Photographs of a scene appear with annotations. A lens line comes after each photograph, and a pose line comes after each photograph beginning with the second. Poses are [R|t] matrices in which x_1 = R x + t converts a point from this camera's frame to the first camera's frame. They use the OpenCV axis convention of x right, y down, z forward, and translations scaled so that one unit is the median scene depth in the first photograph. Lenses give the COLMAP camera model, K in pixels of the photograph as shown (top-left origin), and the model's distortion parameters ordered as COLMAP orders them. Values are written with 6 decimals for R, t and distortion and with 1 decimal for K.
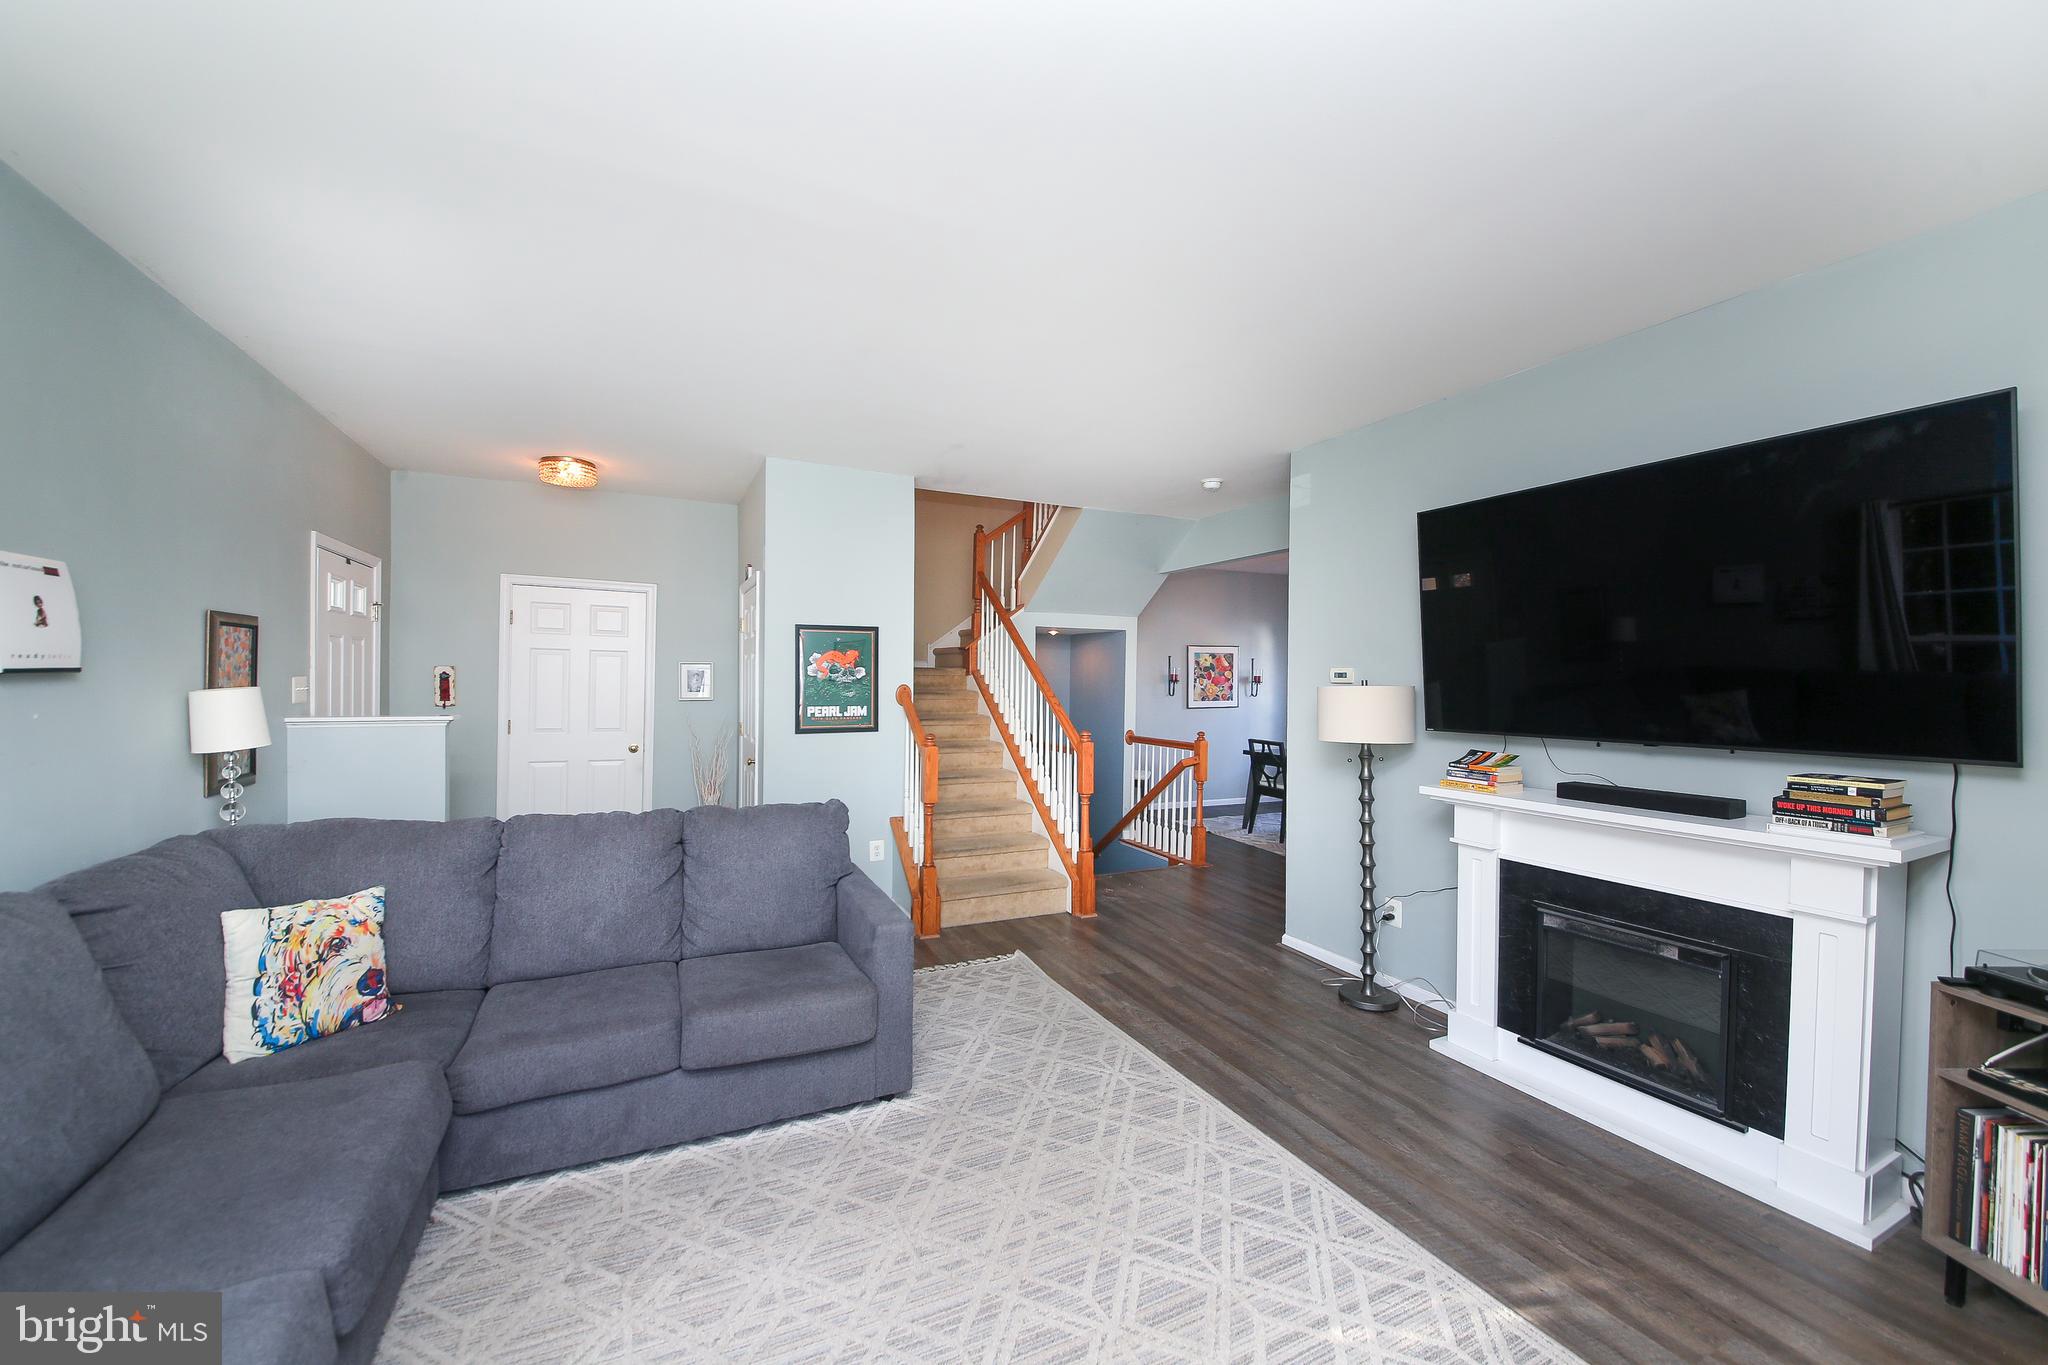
lens RADIAL K [[797.4, 0, 1023.3], [0, 797.4, 681.5], [0, 0, 1]] dist [-0.001159, -0.000121]
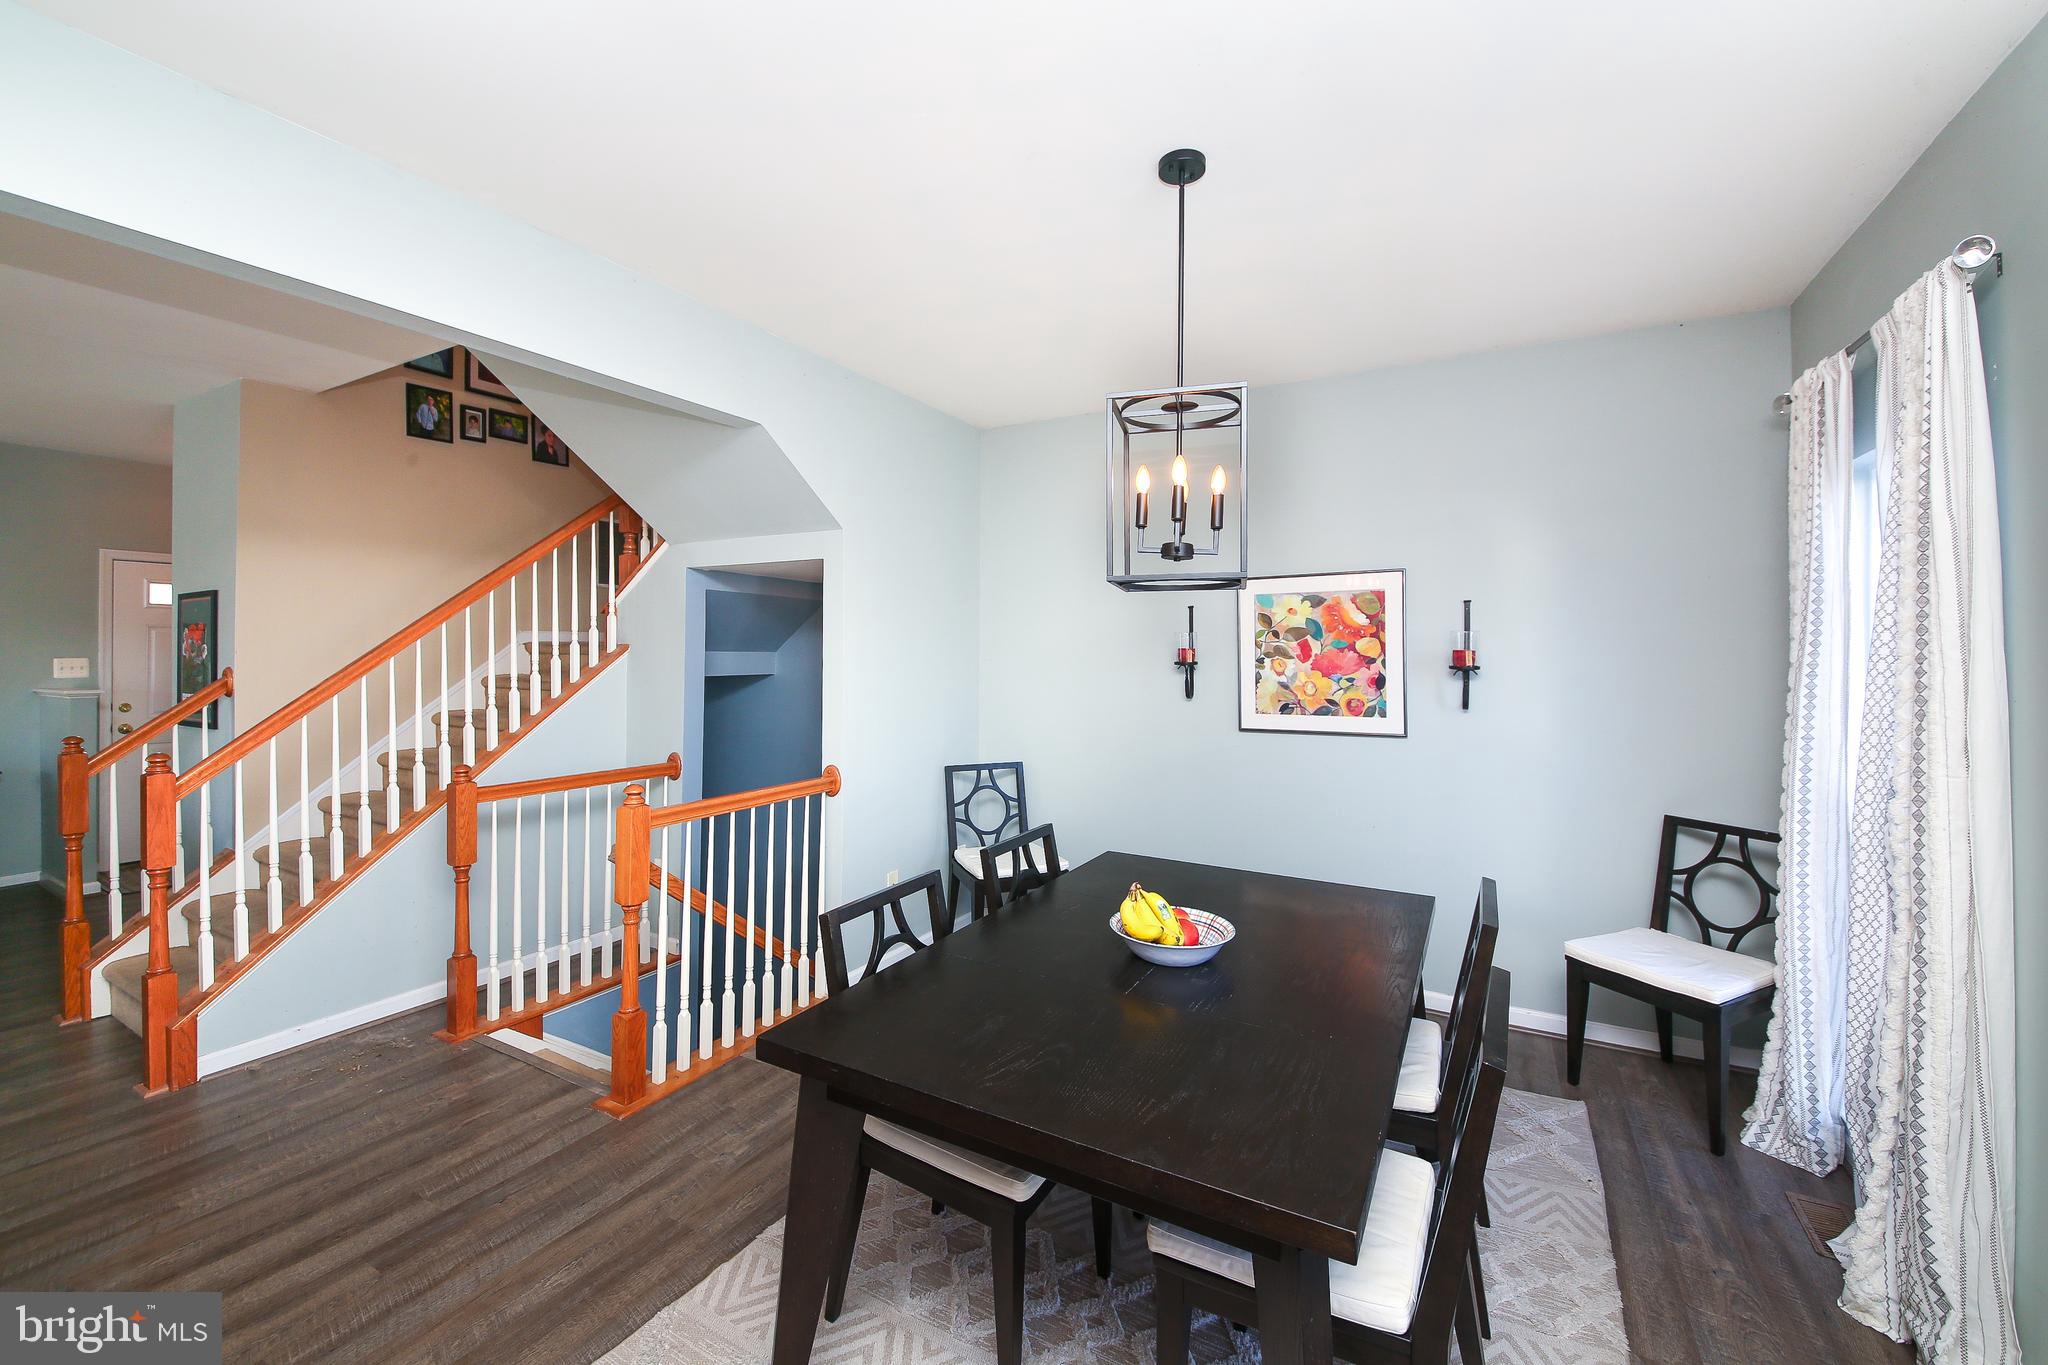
lens RADIAL K [[847.7, 0, 1025.7], [0, 847.7, 662.9], [0, 0, 1]] dist [-0.000253, -0.000006]
pose [[0.566779, -0.005390, -0.823852, 0.532173], [-0.001731, 0.999969, -0.007732, 0.002251], [0.823868, 0.005808, 0.566752, 0.691129]]
